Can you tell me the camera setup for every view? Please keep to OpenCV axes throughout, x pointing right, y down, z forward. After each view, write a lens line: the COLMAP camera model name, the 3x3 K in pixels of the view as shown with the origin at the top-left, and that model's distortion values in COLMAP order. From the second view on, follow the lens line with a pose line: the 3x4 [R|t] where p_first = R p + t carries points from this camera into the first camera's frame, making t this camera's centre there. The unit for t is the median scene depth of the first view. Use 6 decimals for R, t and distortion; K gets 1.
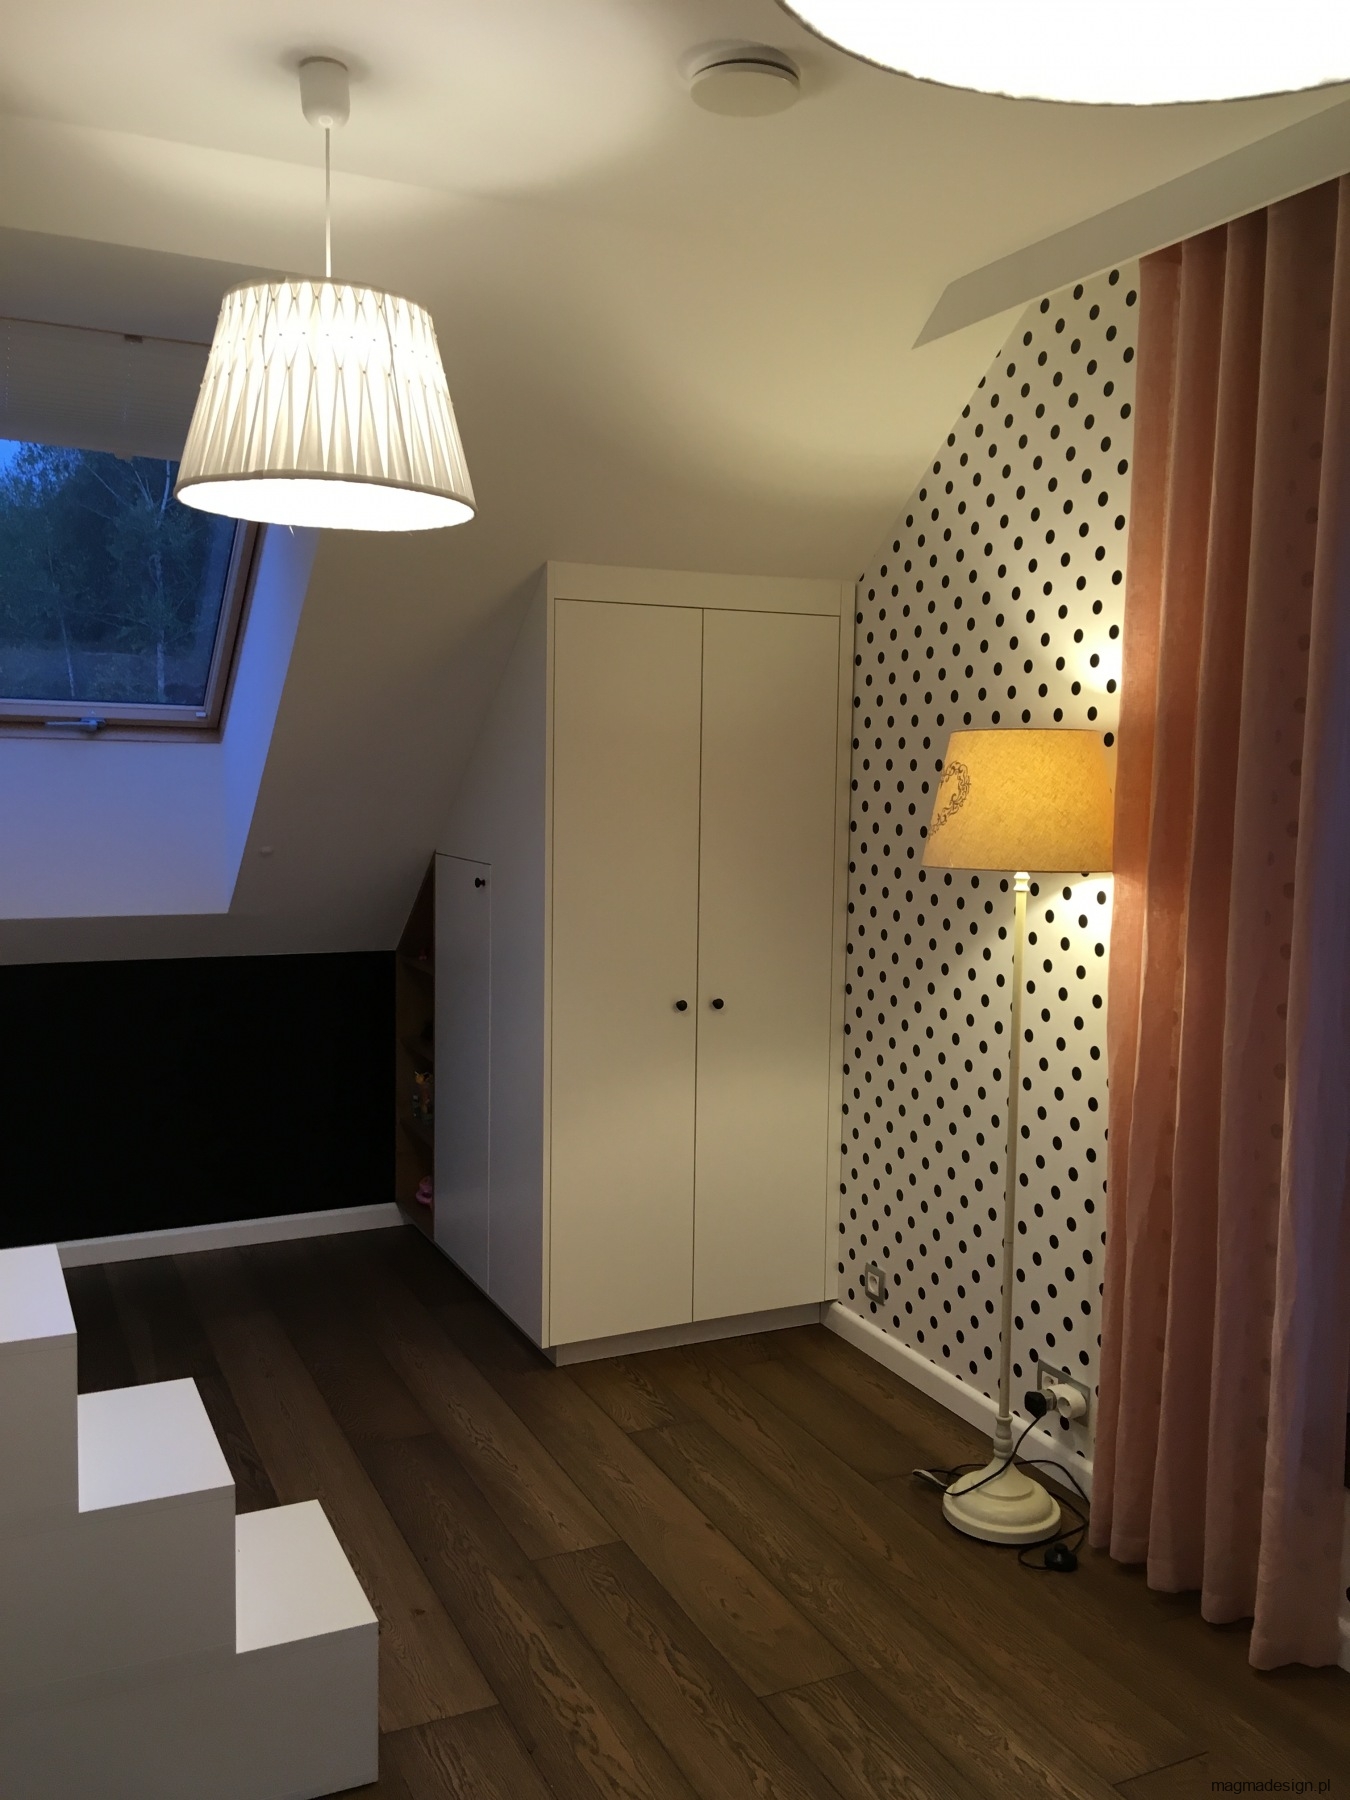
lens RADIAL K [[1517.8, 0, 675.0], [0, 1517.8, 900.0], [0, 0, 1]] dist [0.128641, -0.202345]
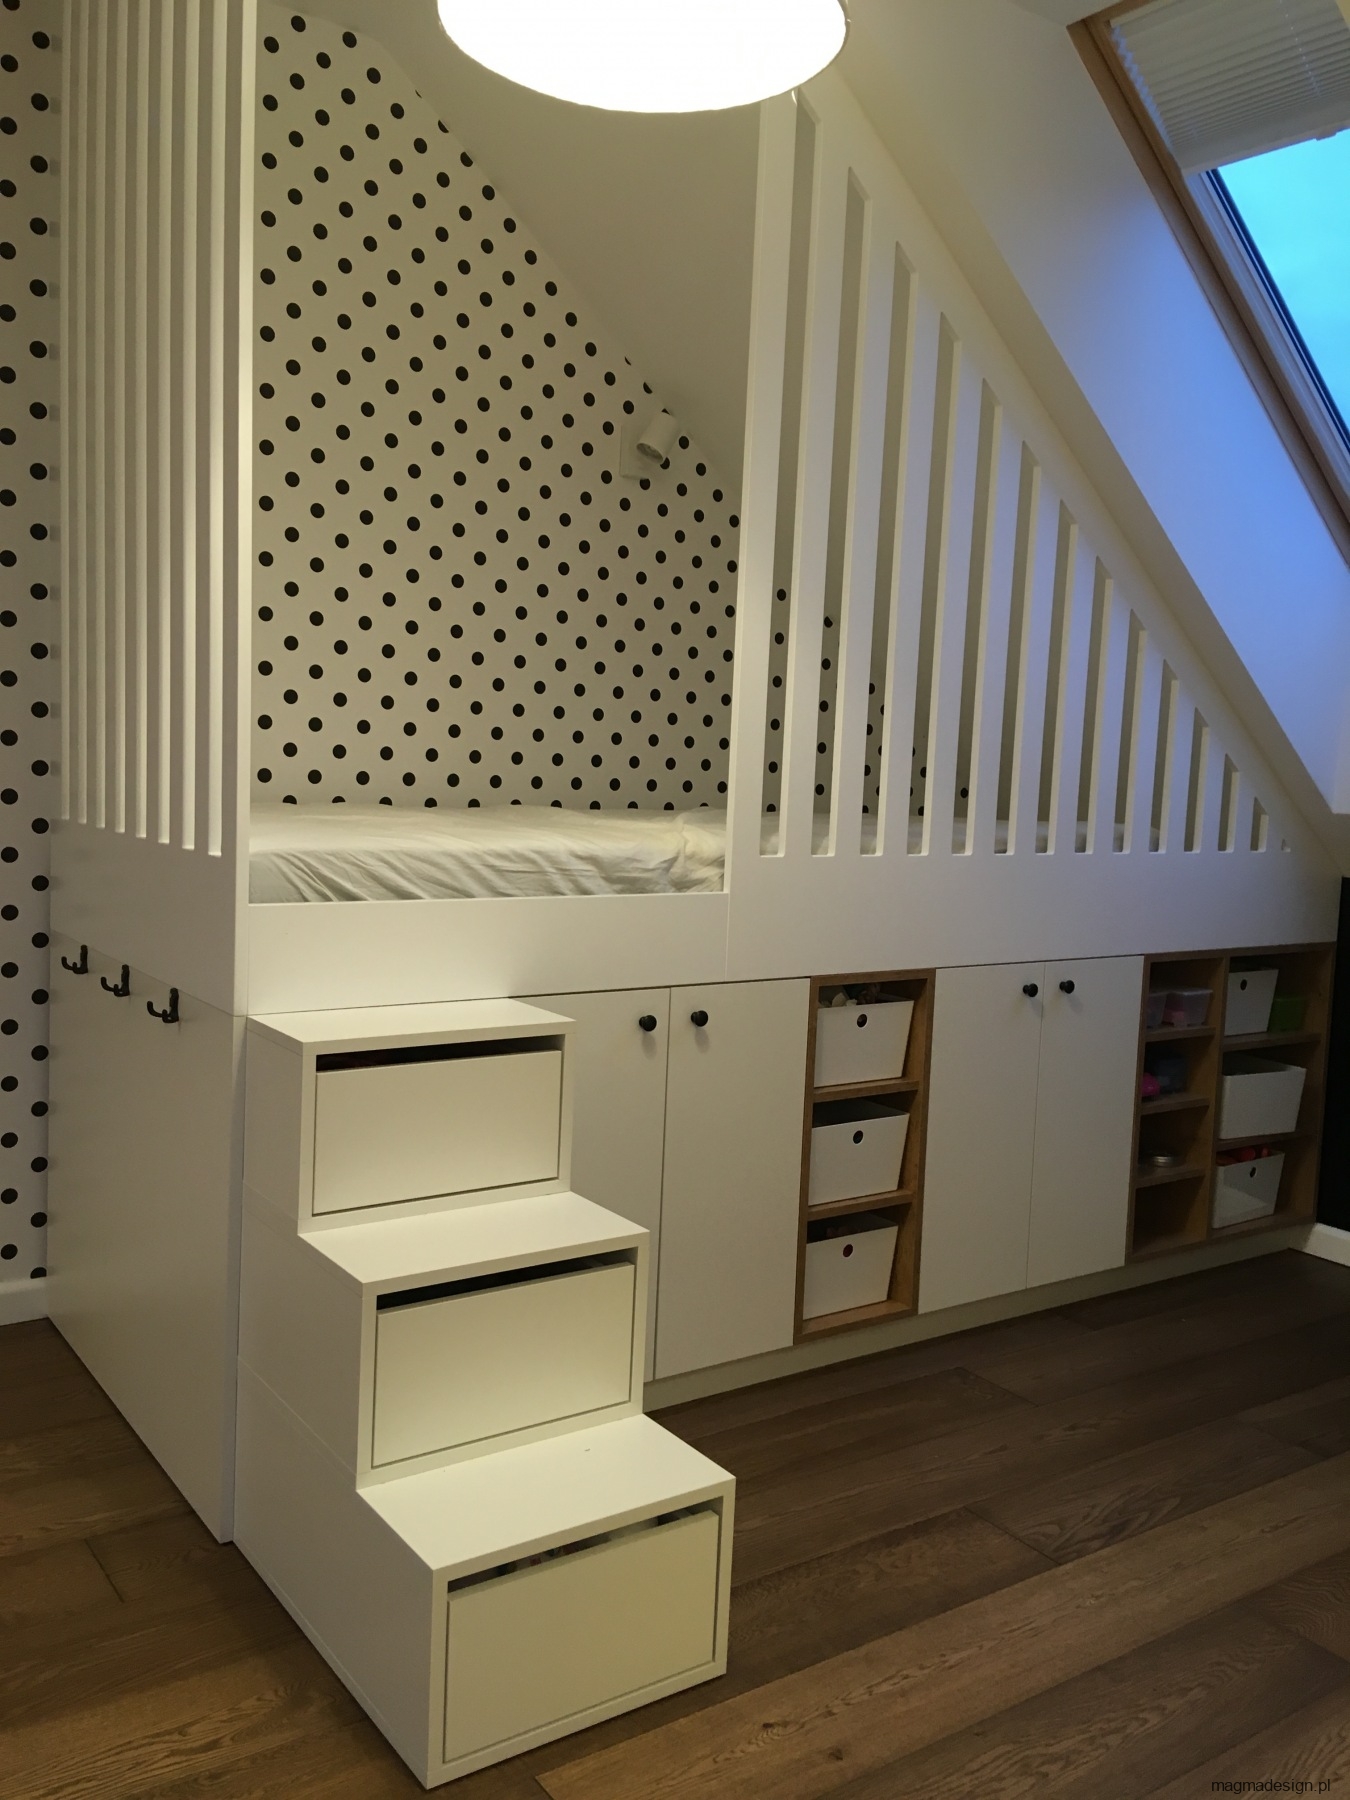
lens RADIAL K [[1517.8, 0, 675.0], [0, 1517.8, 900.0], [0, 0, 1]] dist [0.128641, -0.202345]
pose [[0.164962, 0.081618, -0.982917, 0.300122], [-0.124624, 0.990308, 0.061316, 0.056102], [0.978395, 0.112380, 0.173535, 0.555850]]
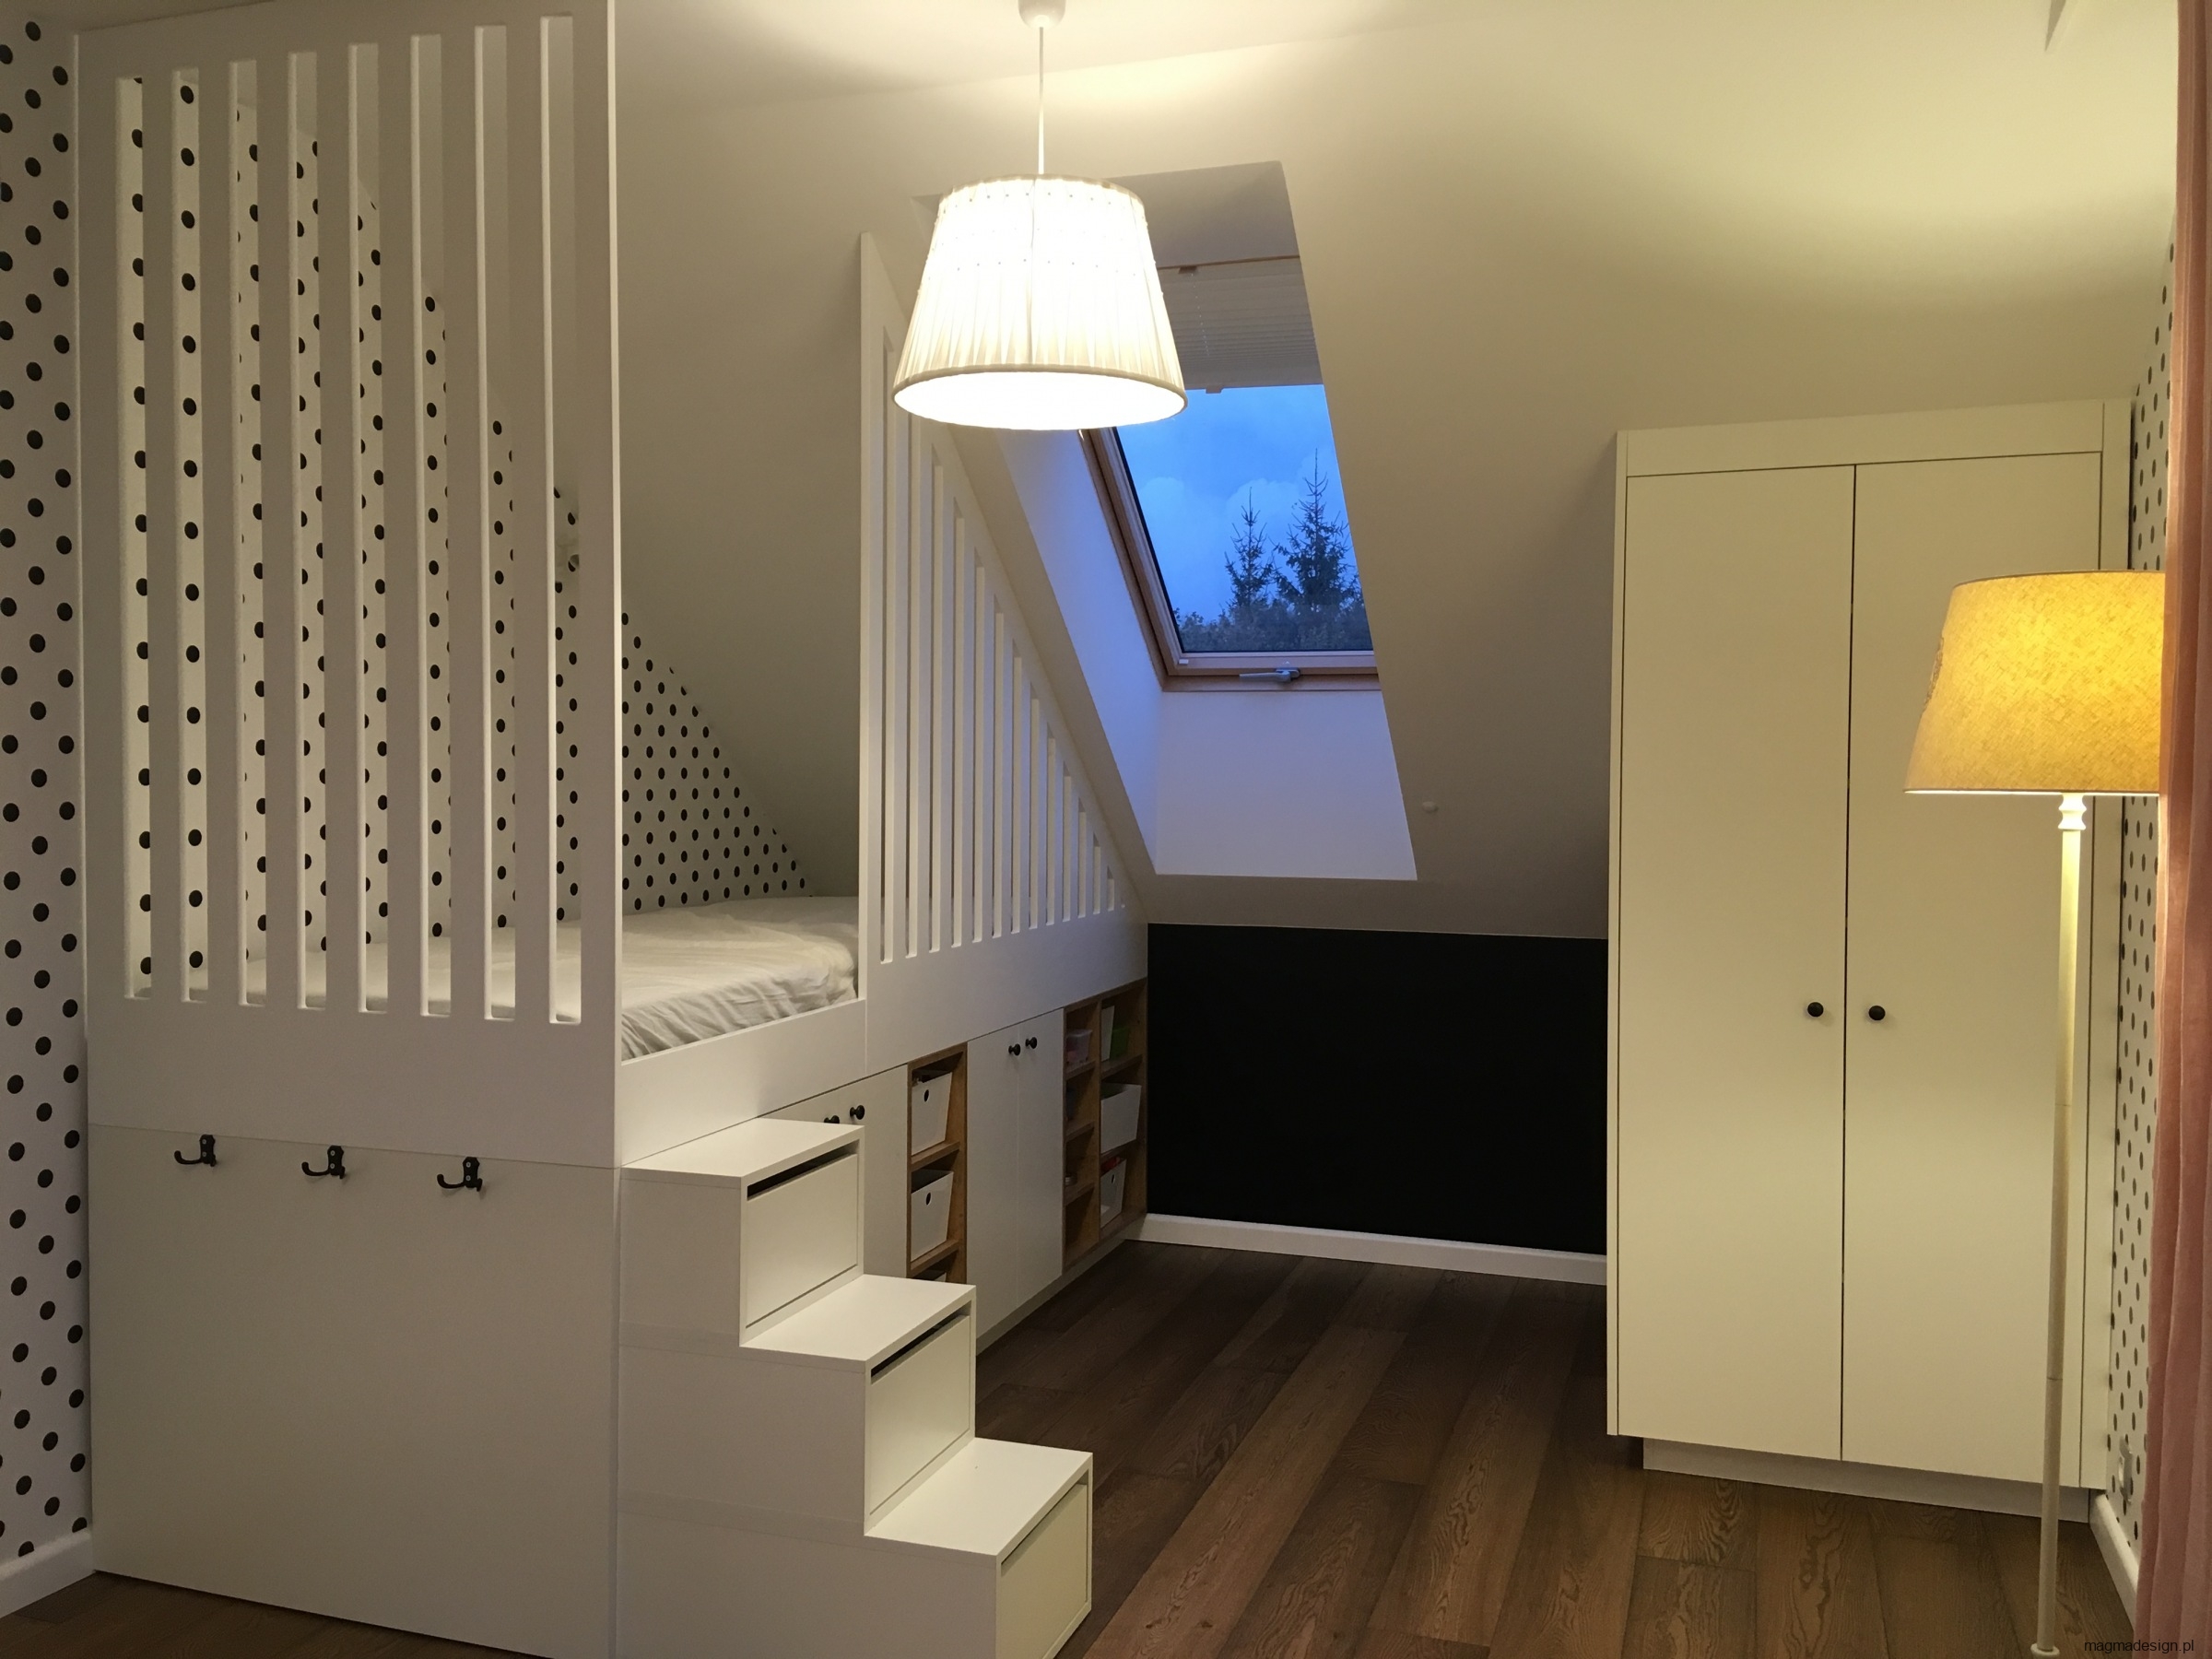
lens RADIAL K [[1865.2, 0, 1106.0], [0, 1865.2, 829.5], [0, 0, 1]] dist [0.128641, -0.202345]
pose [[0.714066, 0.010637, -0.699998, 0.387320], [-0.054798, 0.997666, -0.040739, 0.038166], [0.697931, 0.067449, 0.712982, 0.111440]]
